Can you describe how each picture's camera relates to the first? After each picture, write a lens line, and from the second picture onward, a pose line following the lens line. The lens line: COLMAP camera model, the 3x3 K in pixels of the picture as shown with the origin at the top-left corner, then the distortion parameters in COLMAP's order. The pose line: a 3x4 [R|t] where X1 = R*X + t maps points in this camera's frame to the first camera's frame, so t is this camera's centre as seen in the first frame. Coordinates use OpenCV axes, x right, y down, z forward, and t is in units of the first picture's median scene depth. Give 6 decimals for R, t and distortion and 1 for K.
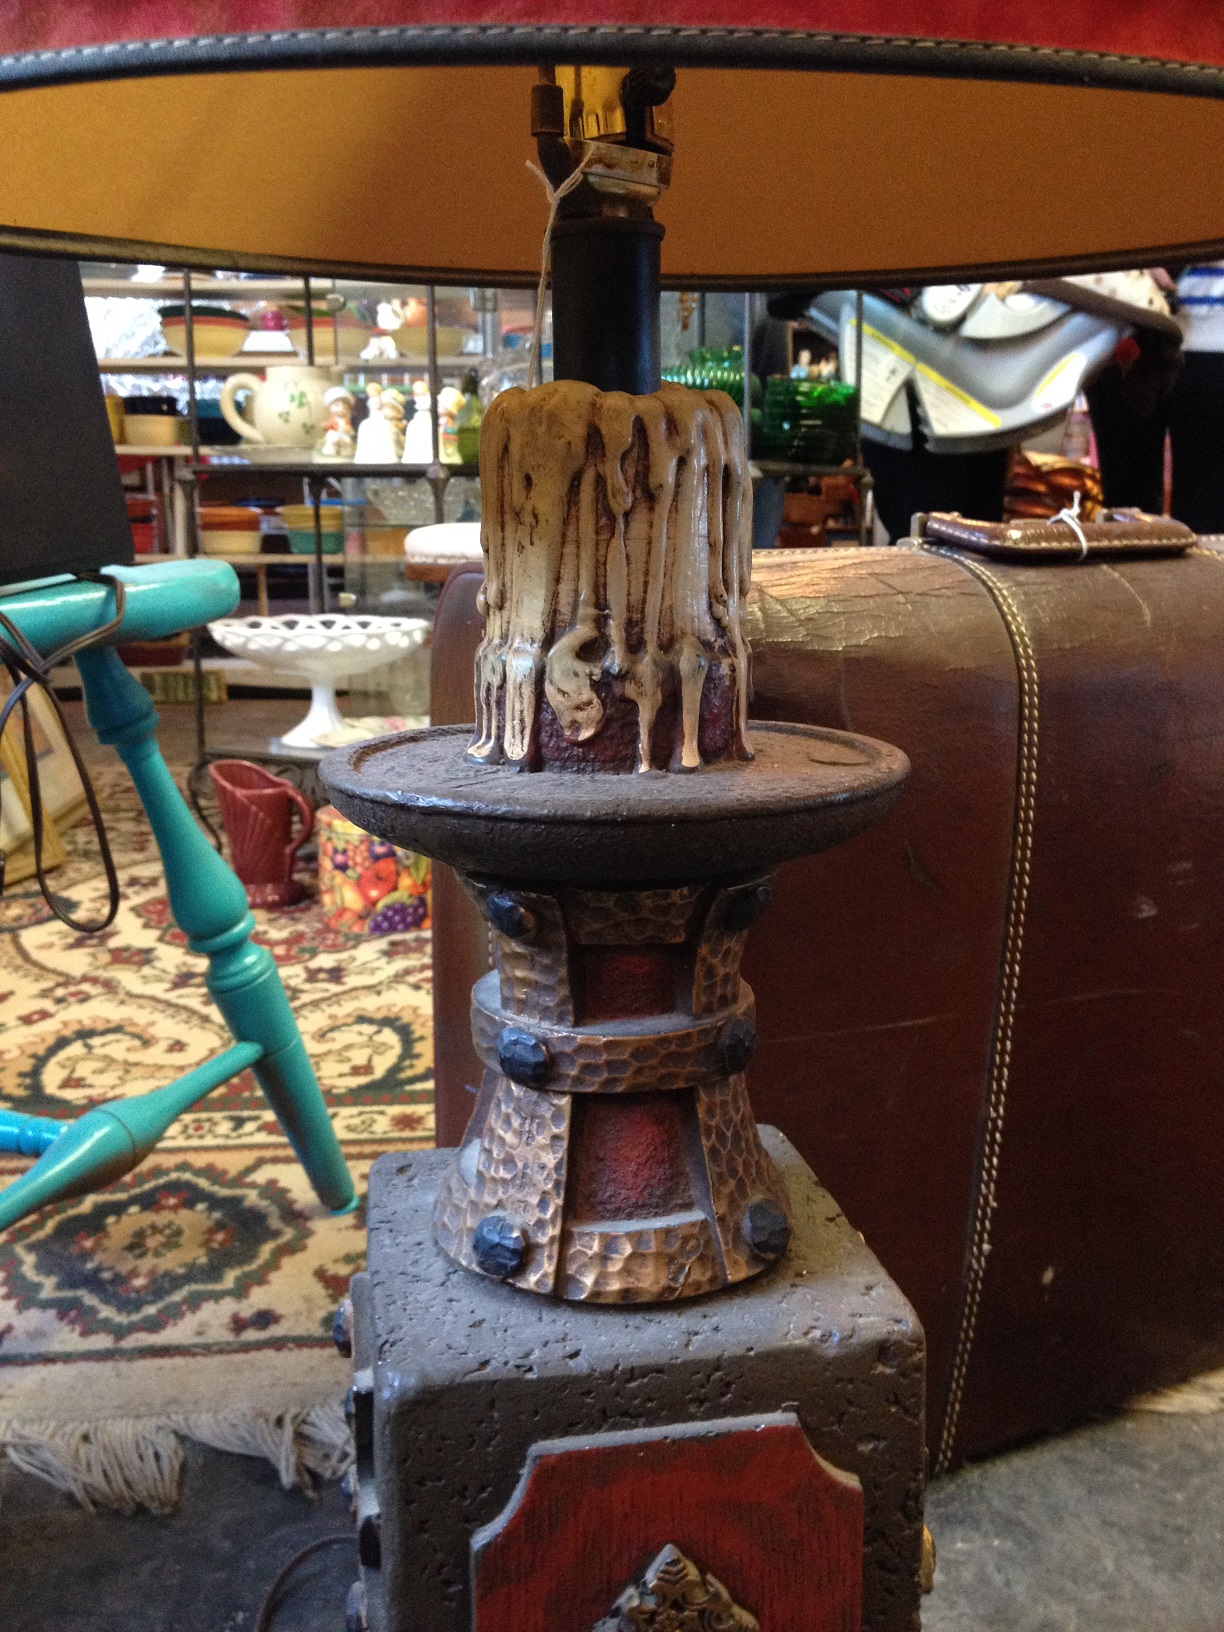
lens RADIAL K [[1525.7, 0, 612.0], [0, 1525.7, 816.0], [0, 0, 1]] dist [0.152566, -0.385907]
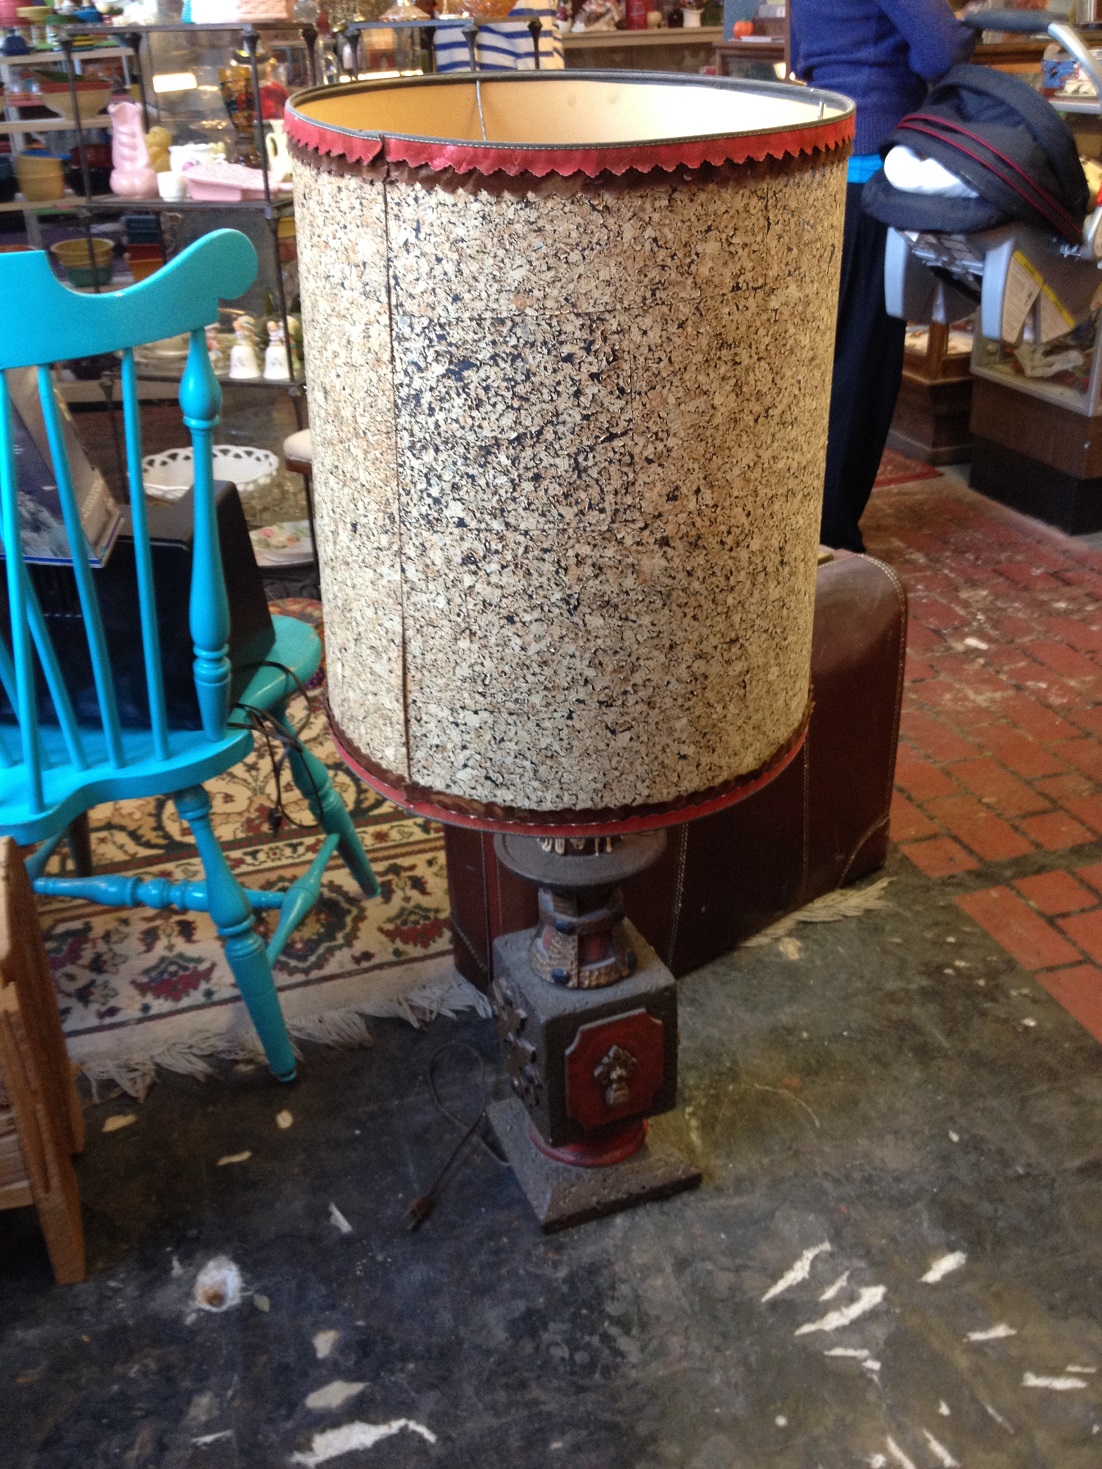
lens RADIAL K [[1373.4, 0, 551.0], [0, 1373.4, 734.5], [0, 0, 1]] dist [0.152566, -0.385907]
pose [[0.979860, -0.112759, 0.164800, -0.559056], [0.061856, 0.956109, 0.286407, -1.175067], [-0.189862, -0.270445, 0.943828, -1.863120]]
